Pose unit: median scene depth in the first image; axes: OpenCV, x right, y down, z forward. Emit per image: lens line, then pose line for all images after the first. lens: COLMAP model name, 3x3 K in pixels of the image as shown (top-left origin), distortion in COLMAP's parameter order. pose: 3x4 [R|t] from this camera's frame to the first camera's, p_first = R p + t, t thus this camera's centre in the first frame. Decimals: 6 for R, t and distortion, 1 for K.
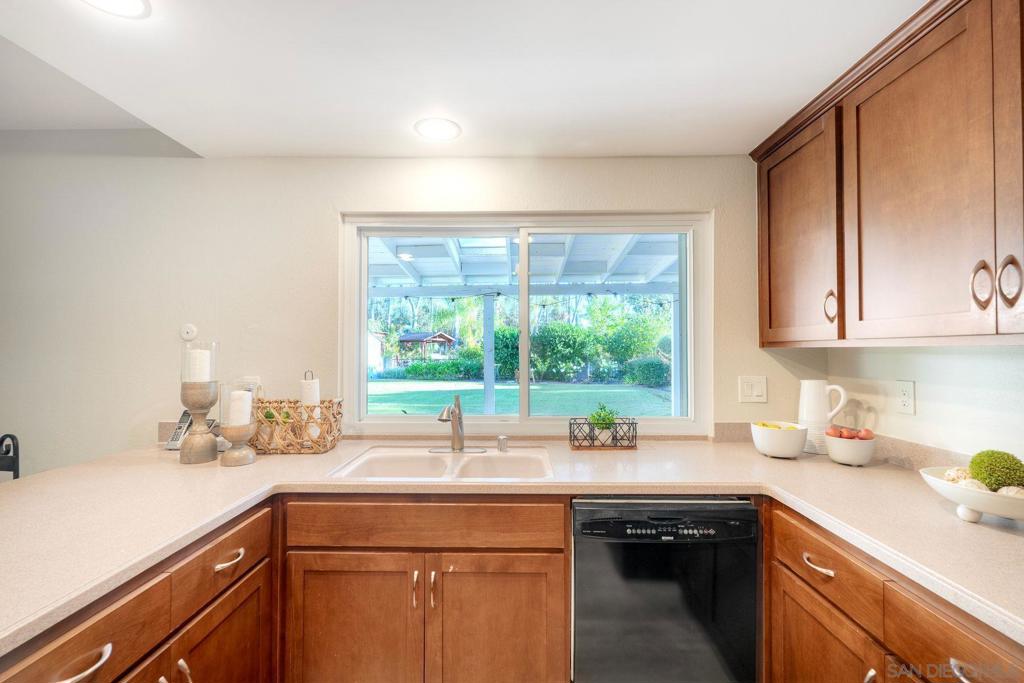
lens RADIAL K [[447.4, 0, 509.9], [0, 447.4, 342.4], [0, 0, 1]] dist [0.000250, 0.000495]
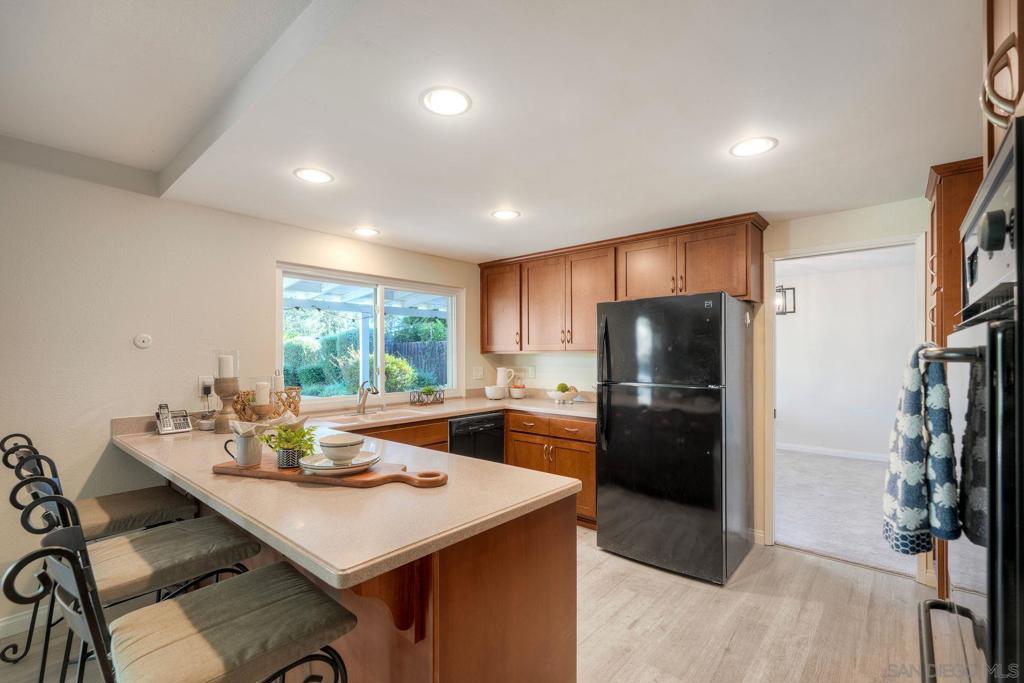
lens RADIAL K [[447.4, 0, 513.6], [0, 447.4, 348.4], [0, 0, 1]] dist [0.000250, 0.000495]
pose [[0.650727, 0.005181, 0.759294, -1.122364], [-0.005039, 0.999984, -0.002505, -0.011481], [-0.759295, -0.002196, 0.650743, -0.609534]]
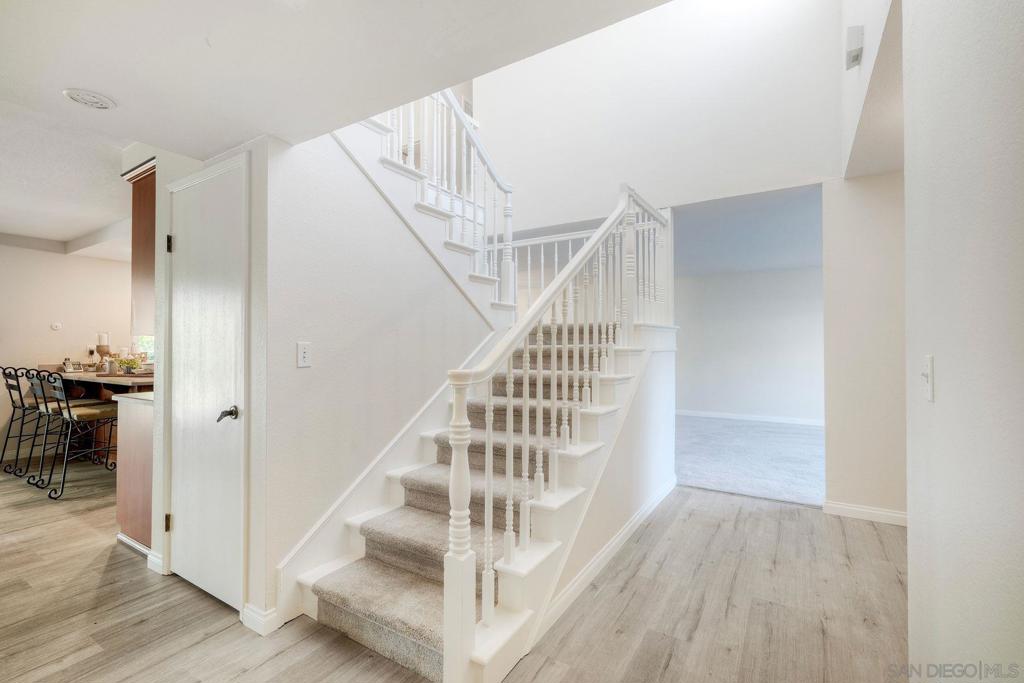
lens RADIAL K [[447.4, 0, 516.9], [0, 447.4, 342.8], [0, 0, 1]] dist [0.000250, 0.000495]
pose [[0.512268, 0.000674, 0.858826, -1.726069], [-0.010401, 0.999931, 0.005419, 0.023396], [-0.858763, -0.011709, 0.512239, -2.686055]]
